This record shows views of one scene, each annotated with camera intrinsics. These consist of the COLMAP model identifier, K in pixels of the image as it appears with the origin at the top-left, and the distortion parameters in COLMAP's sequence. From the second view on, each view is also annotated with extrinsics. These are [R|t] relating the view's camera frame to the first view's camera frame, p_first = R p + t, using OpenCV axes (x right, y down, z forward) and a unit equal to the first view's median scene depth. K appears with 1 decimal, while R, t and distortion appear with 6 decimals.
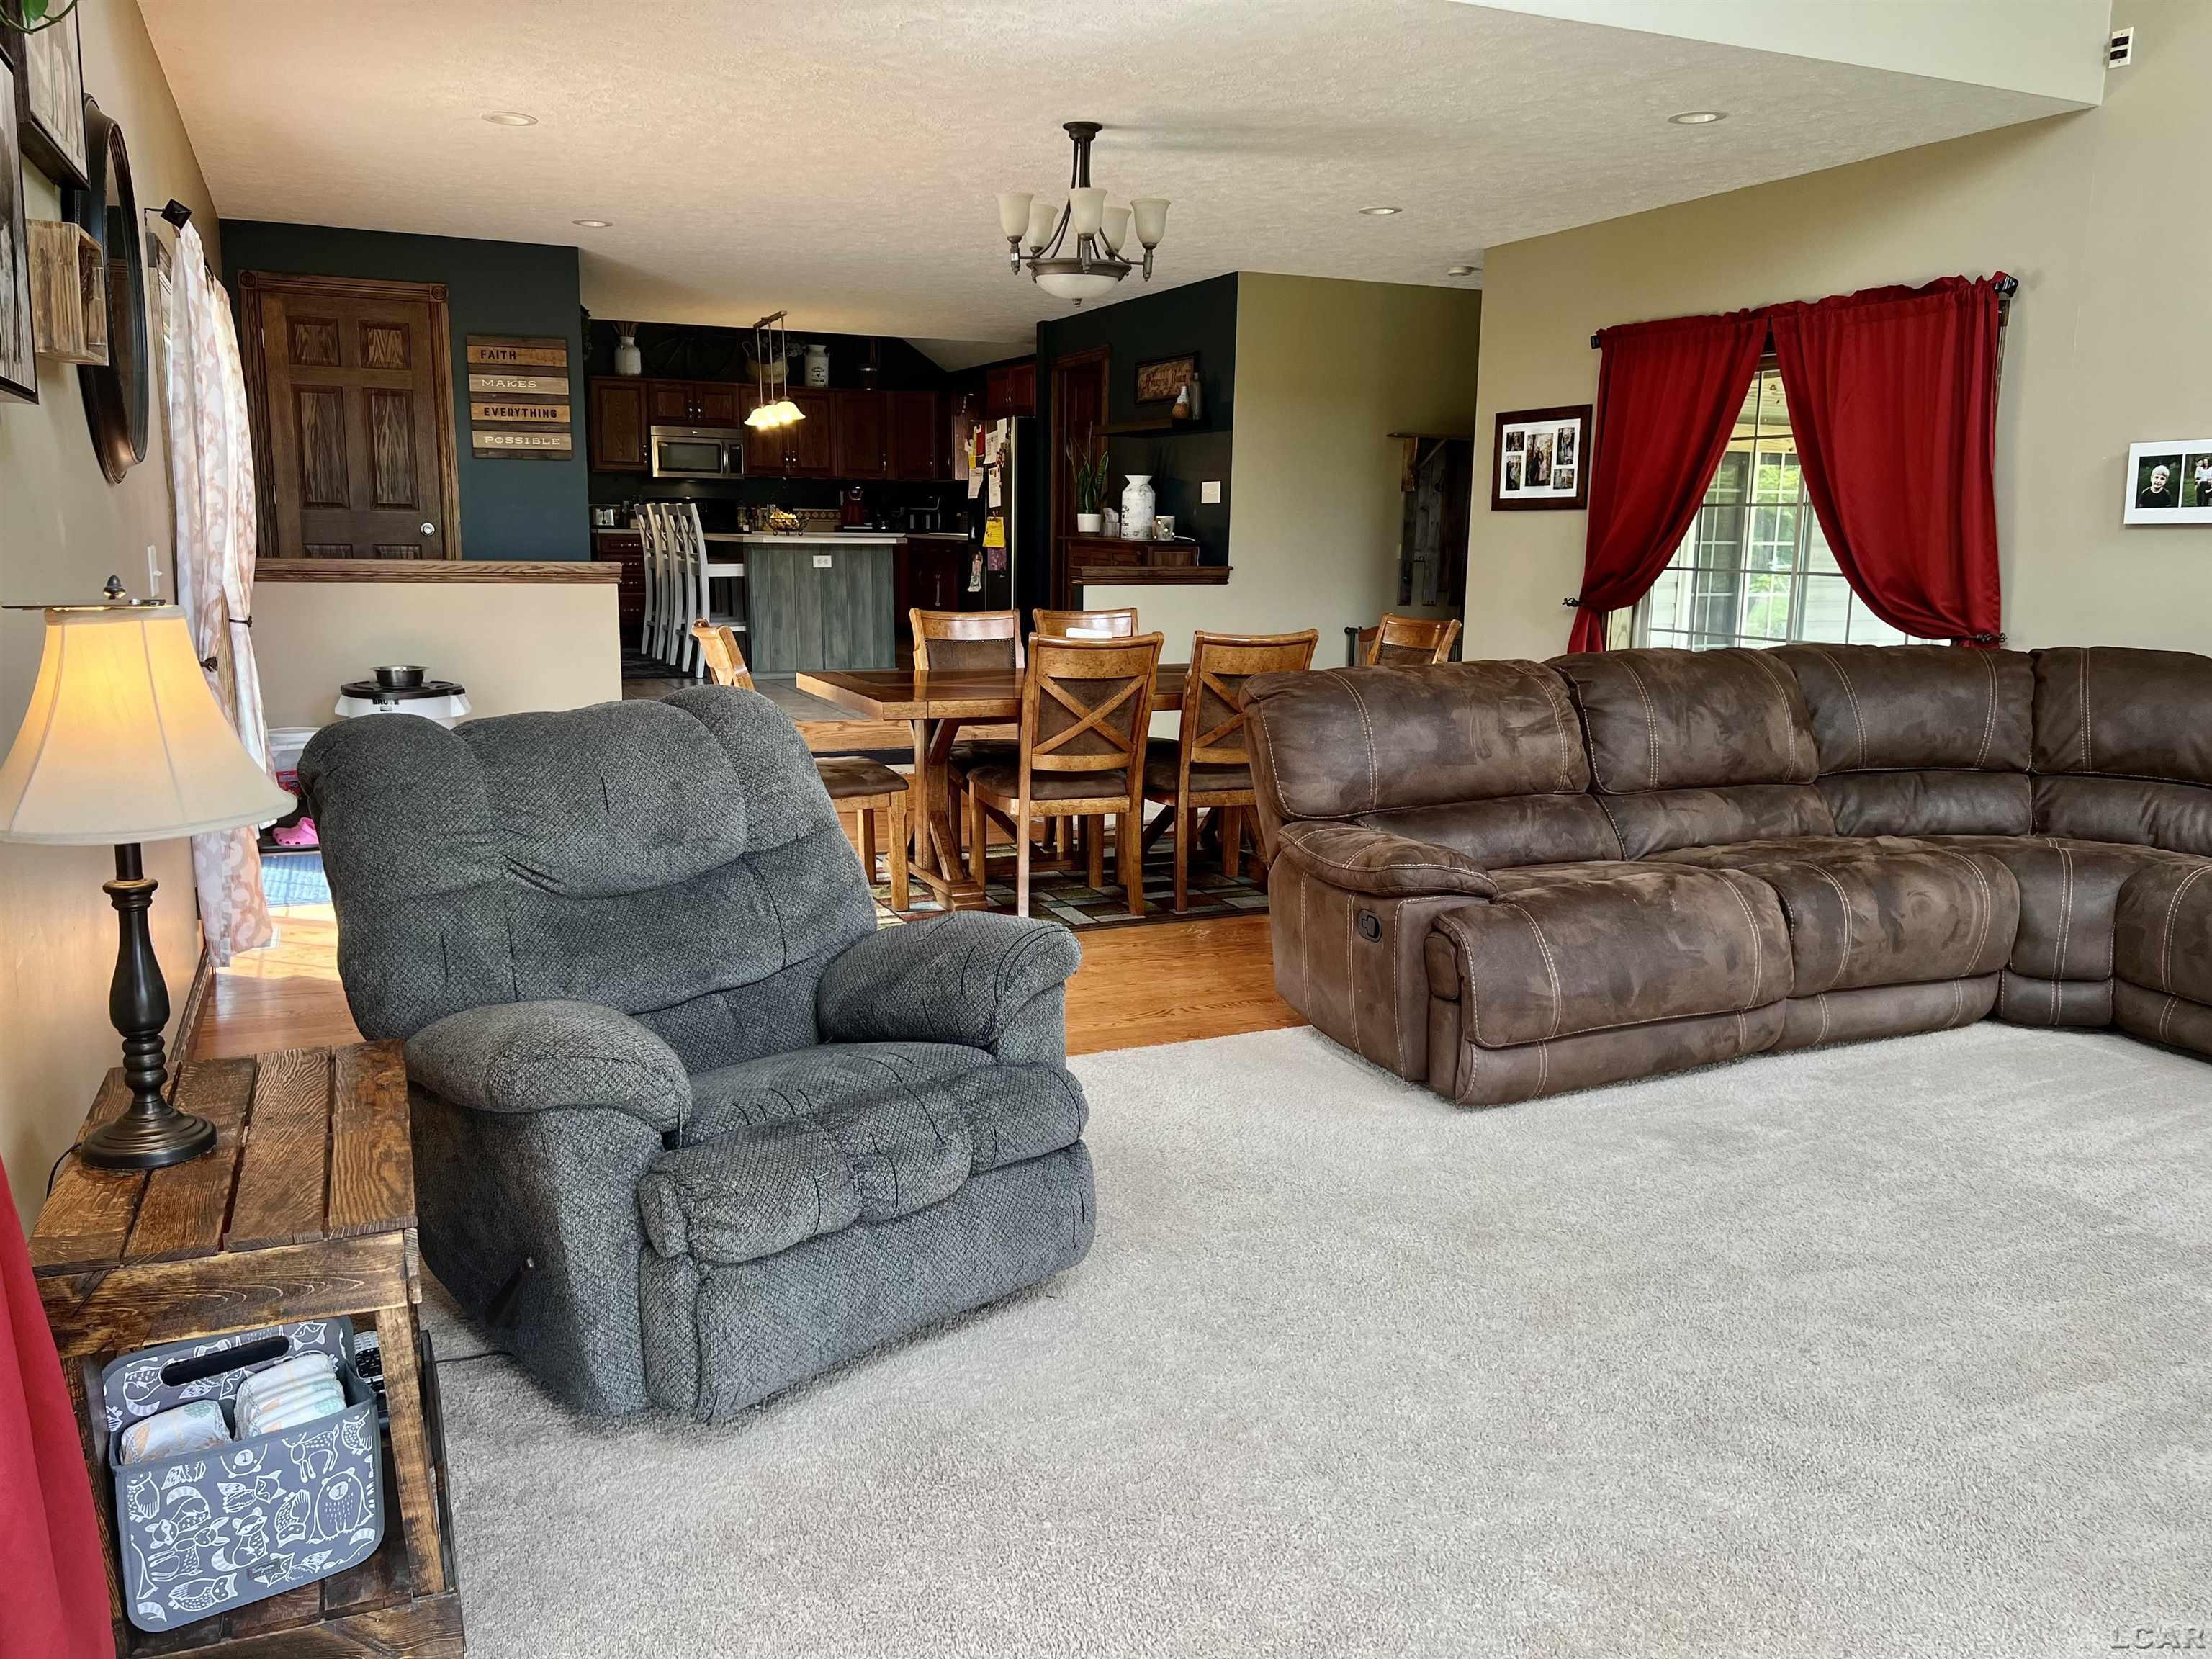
lens RADIAL K [[1655.9, 0, 1090.8], [0, 1655.9, 819.2], [0, 0, 1]] dist [0.098157, -0.171026]
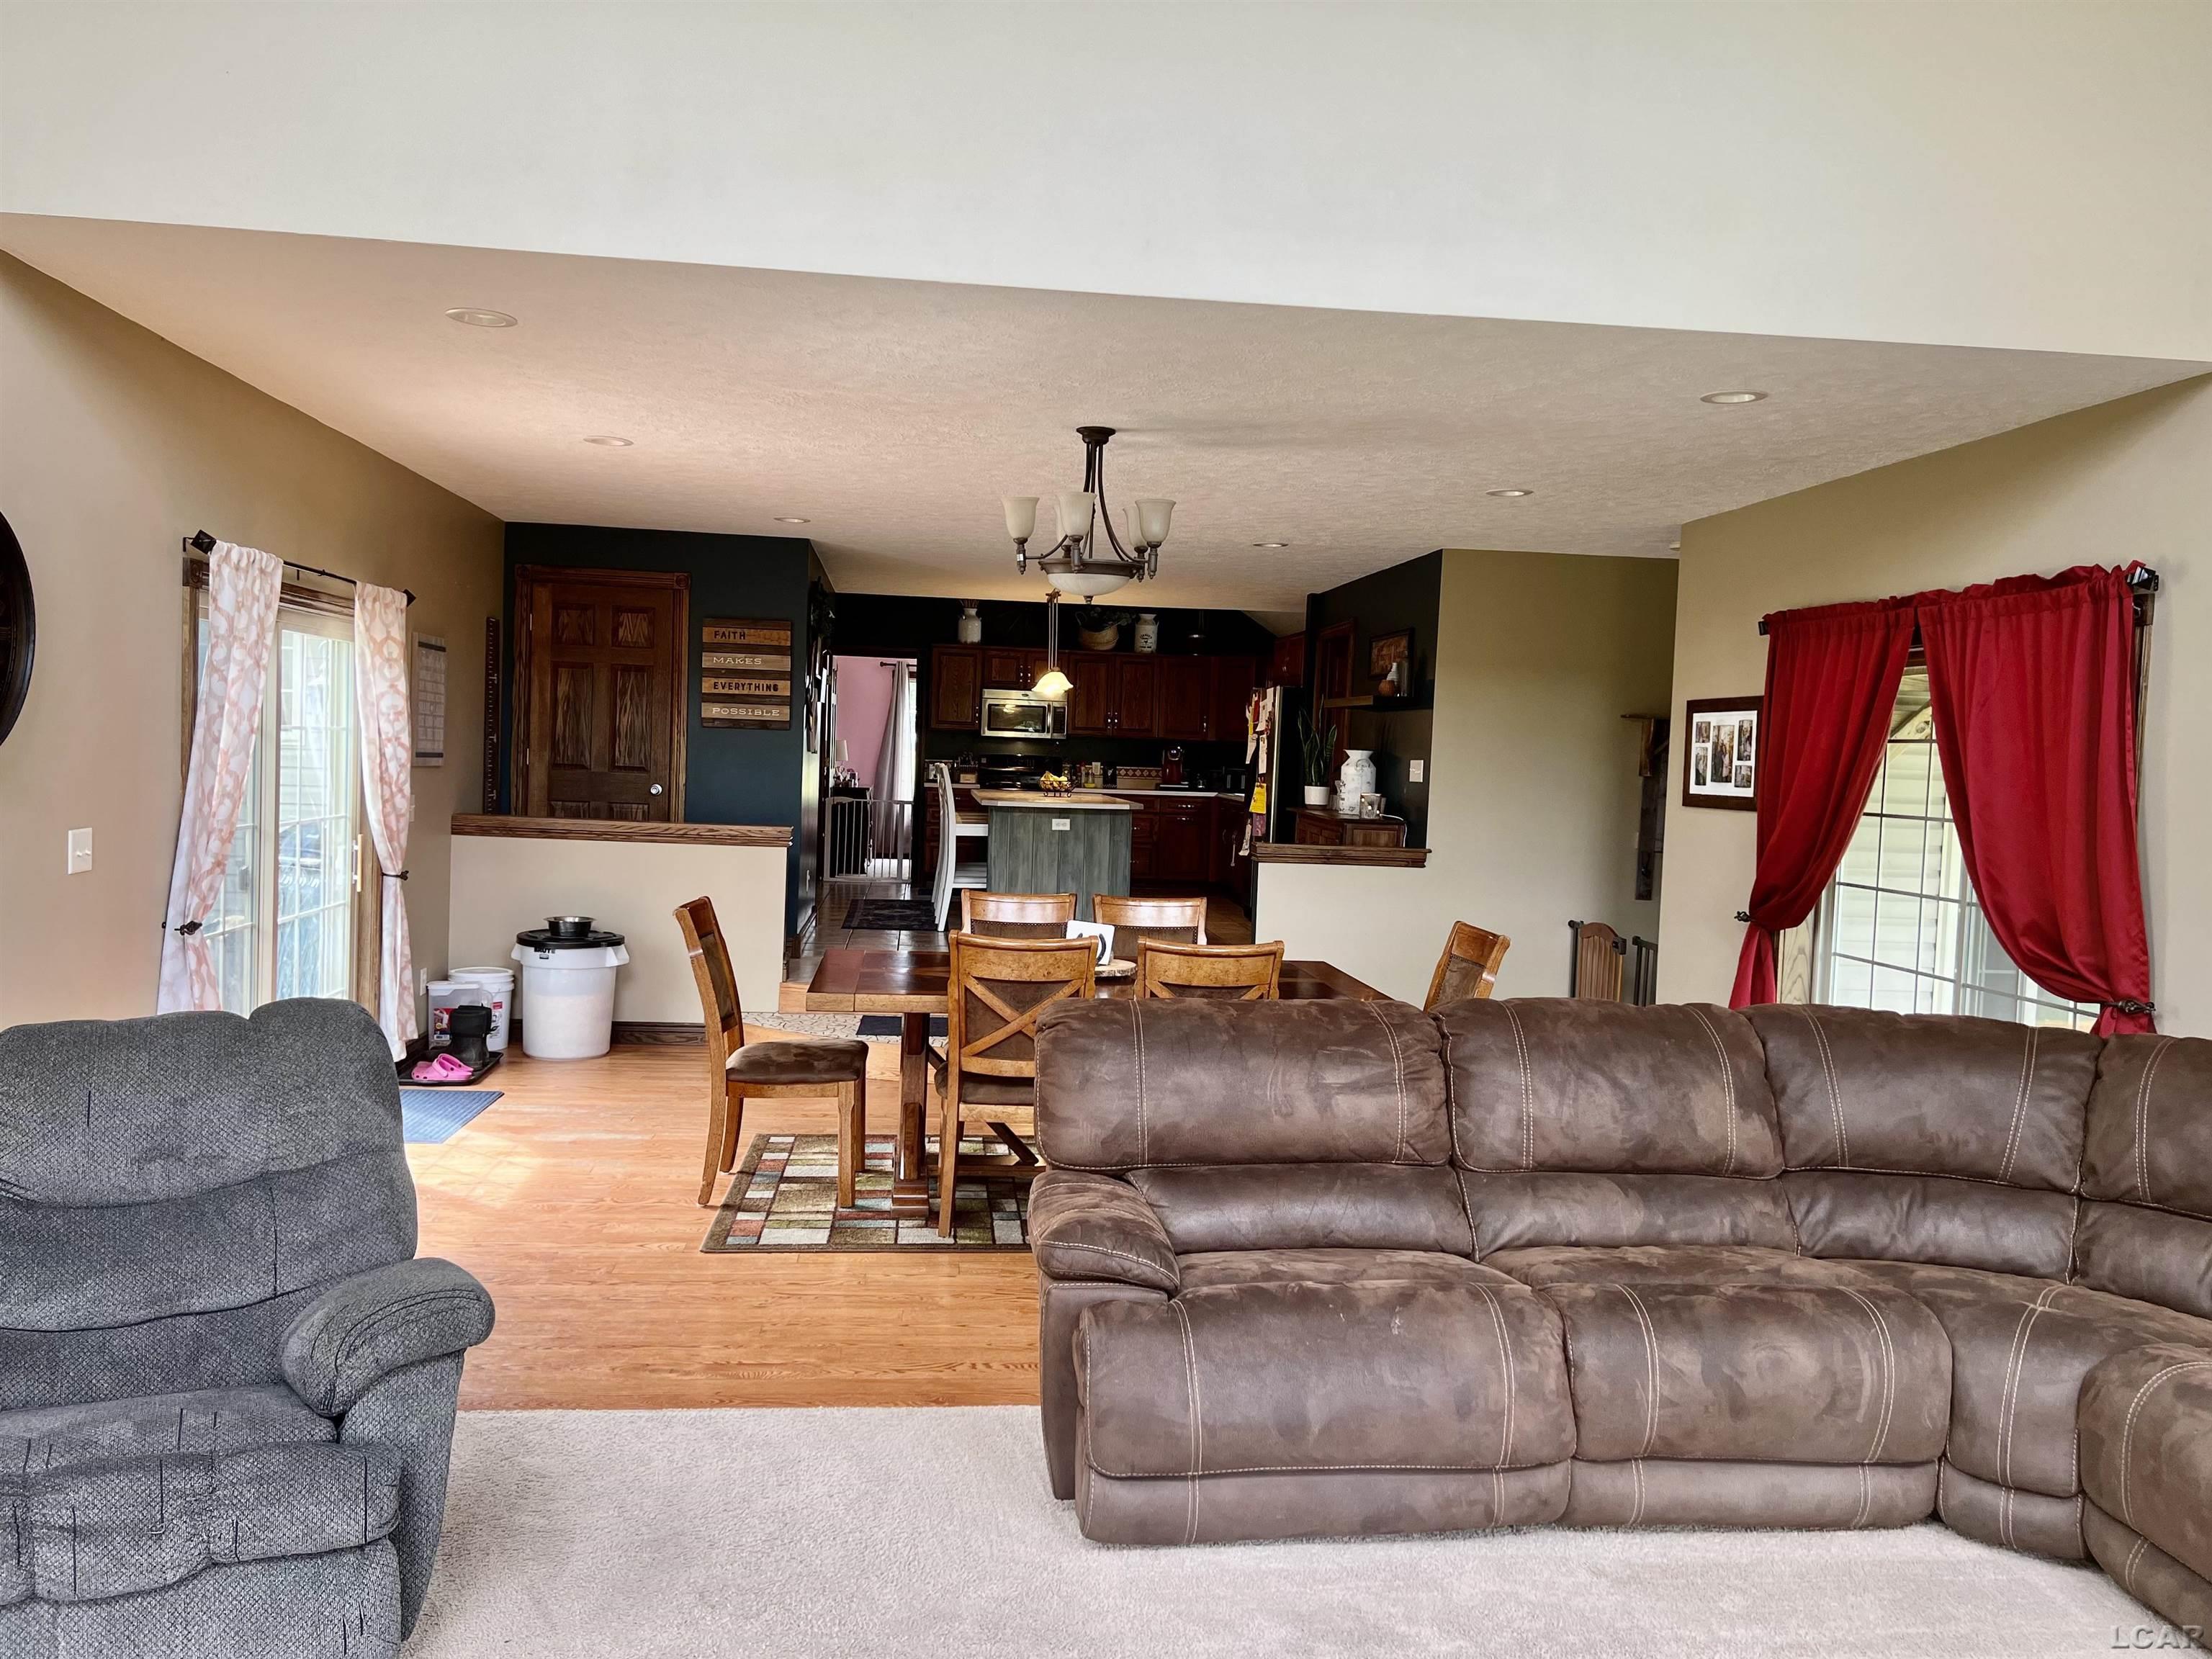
lens RADIAL K [[1642.8, 0, 1094.5], [0, 1642.8, 835.1], [0, 0, 1]] dist [0.094414, -0.129186]
pose [[0.950653, 0.040639, -0.307584, 0.275178], [-0.080612, 0.989690, -0.118387, -0.049388], [0.299602, 0.137340, 0.944127, 0.085254]]
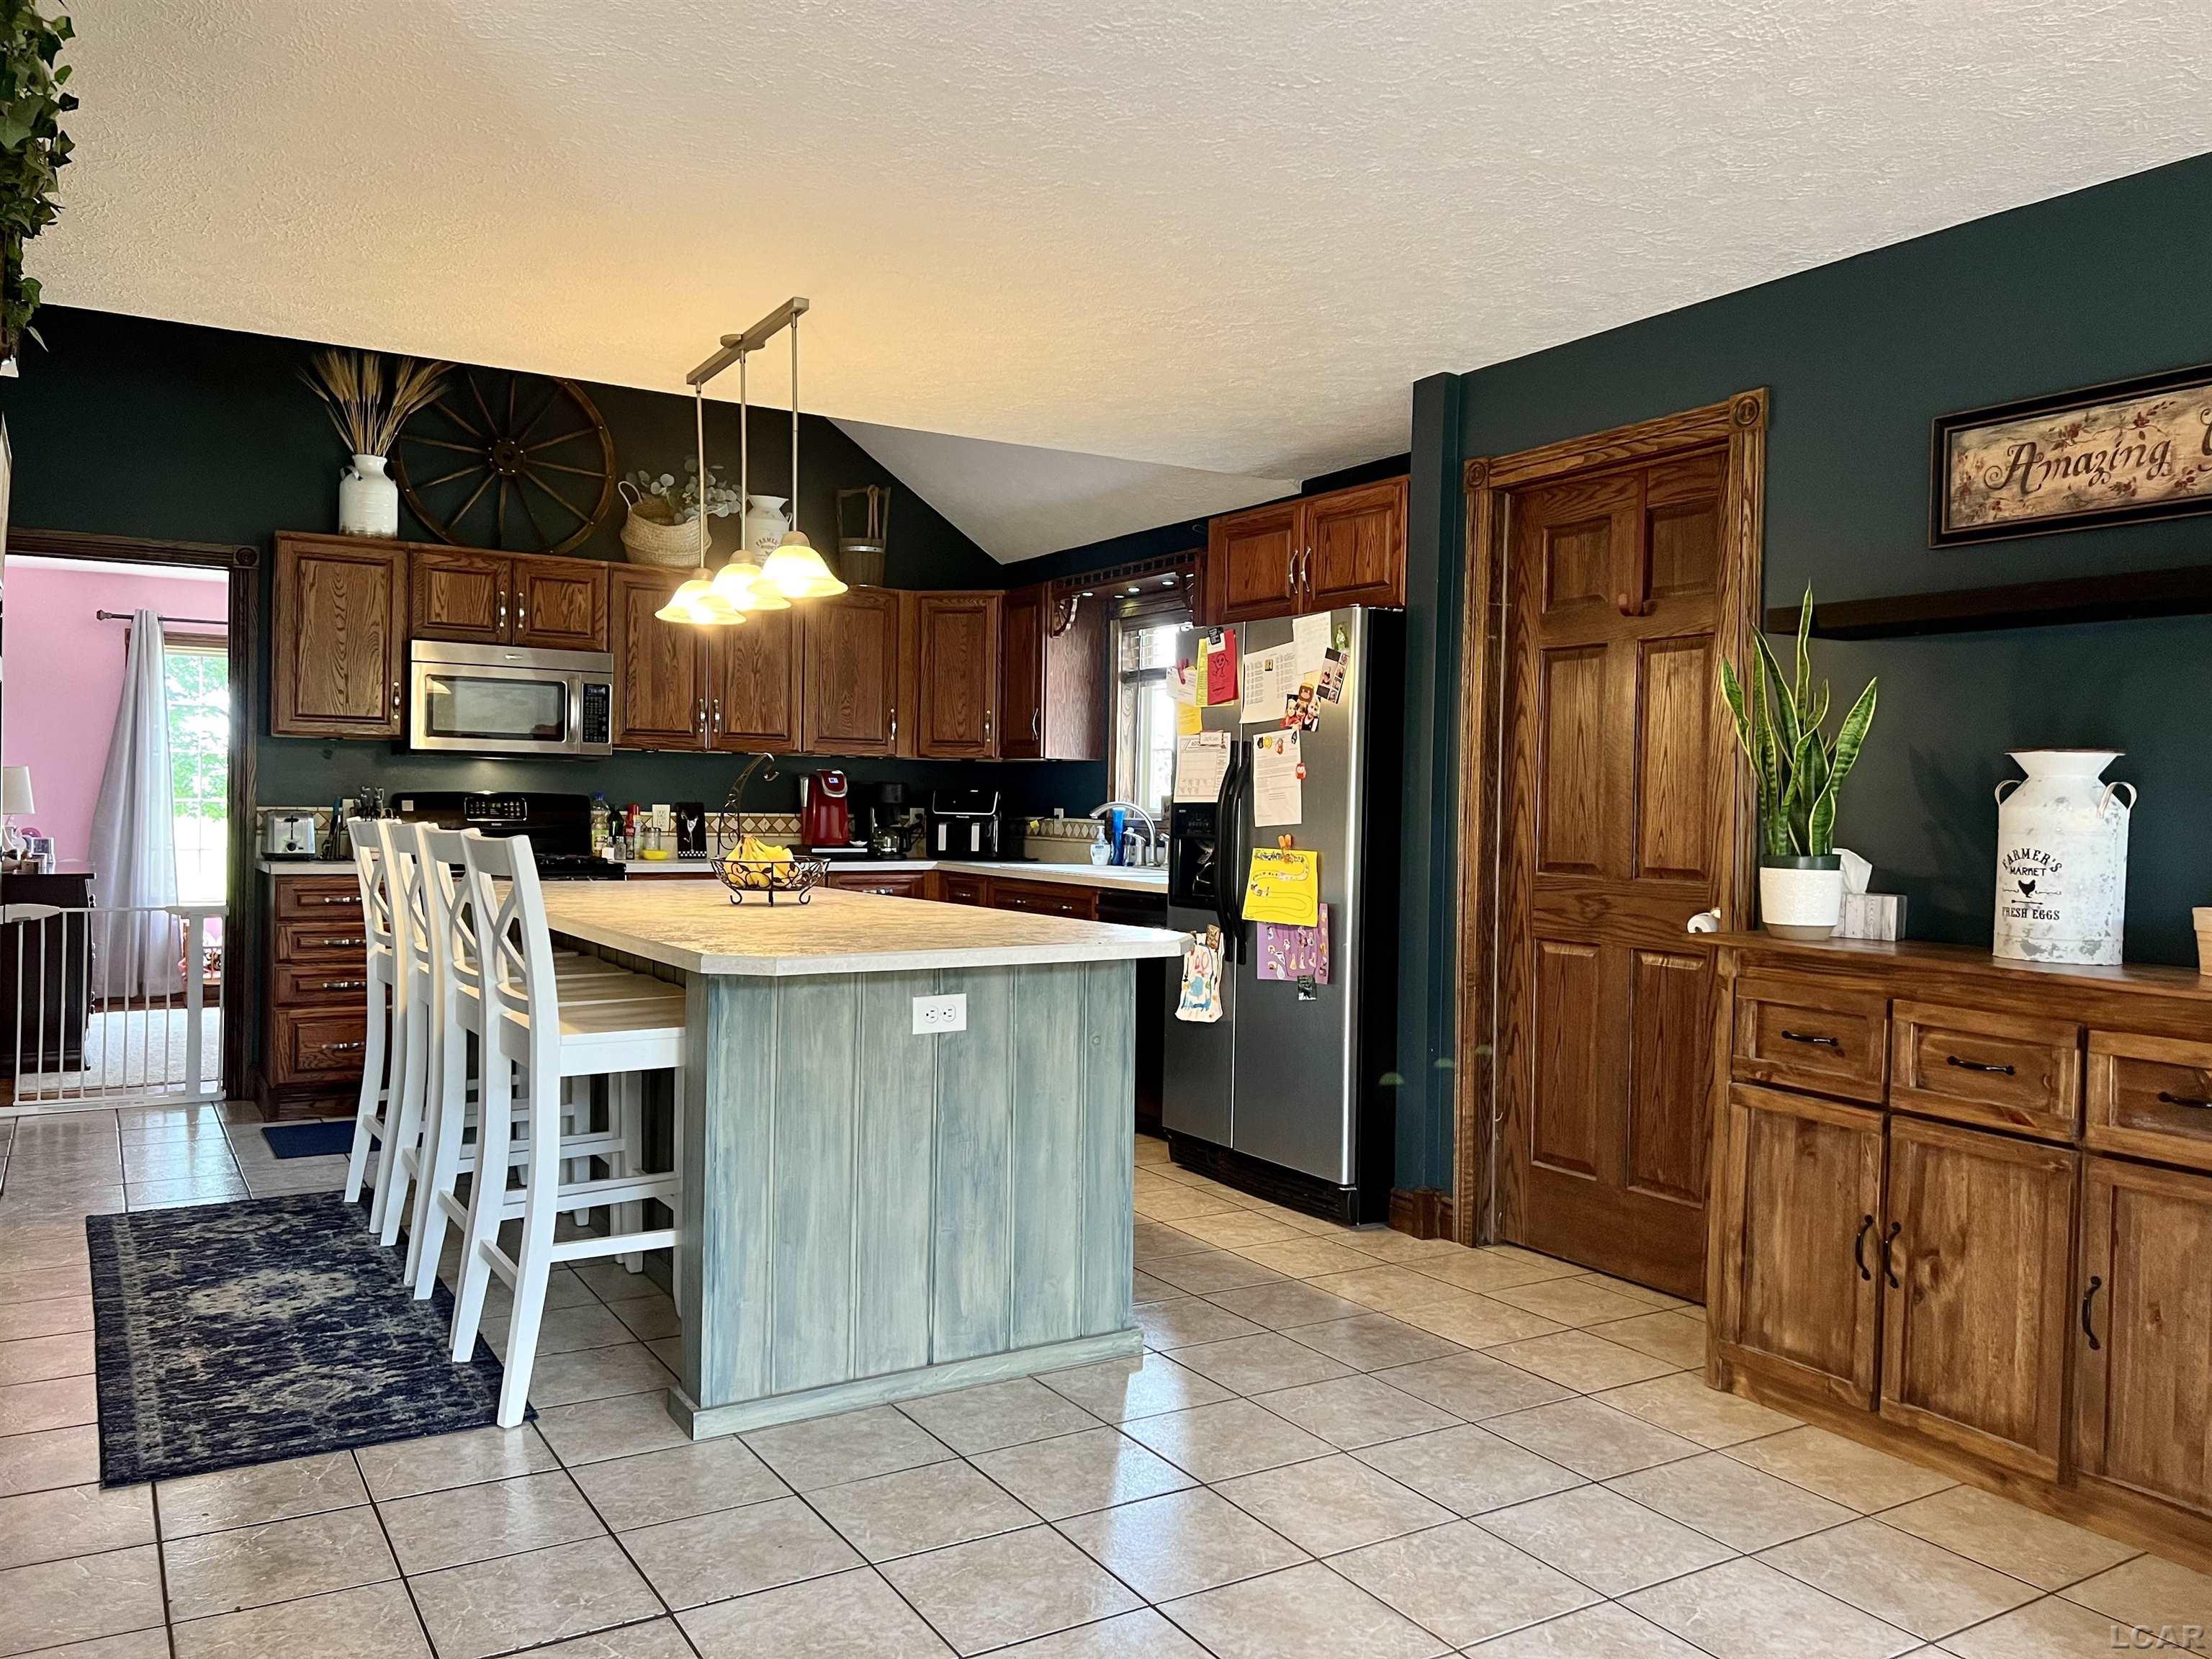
lens RADIAL K [[1656.6, 0, 1085.4], [0, 1656.6, 814.6], [0, 0, 1]] dist [0.062623, -0.071926]
pose [[0.992877, 0.006867, 0.118944, -0.278232], [0.013122, 0.985961, -0.166458, -0.226863], [-0.118417, 0.166833, 0.978848, 1.115976]]
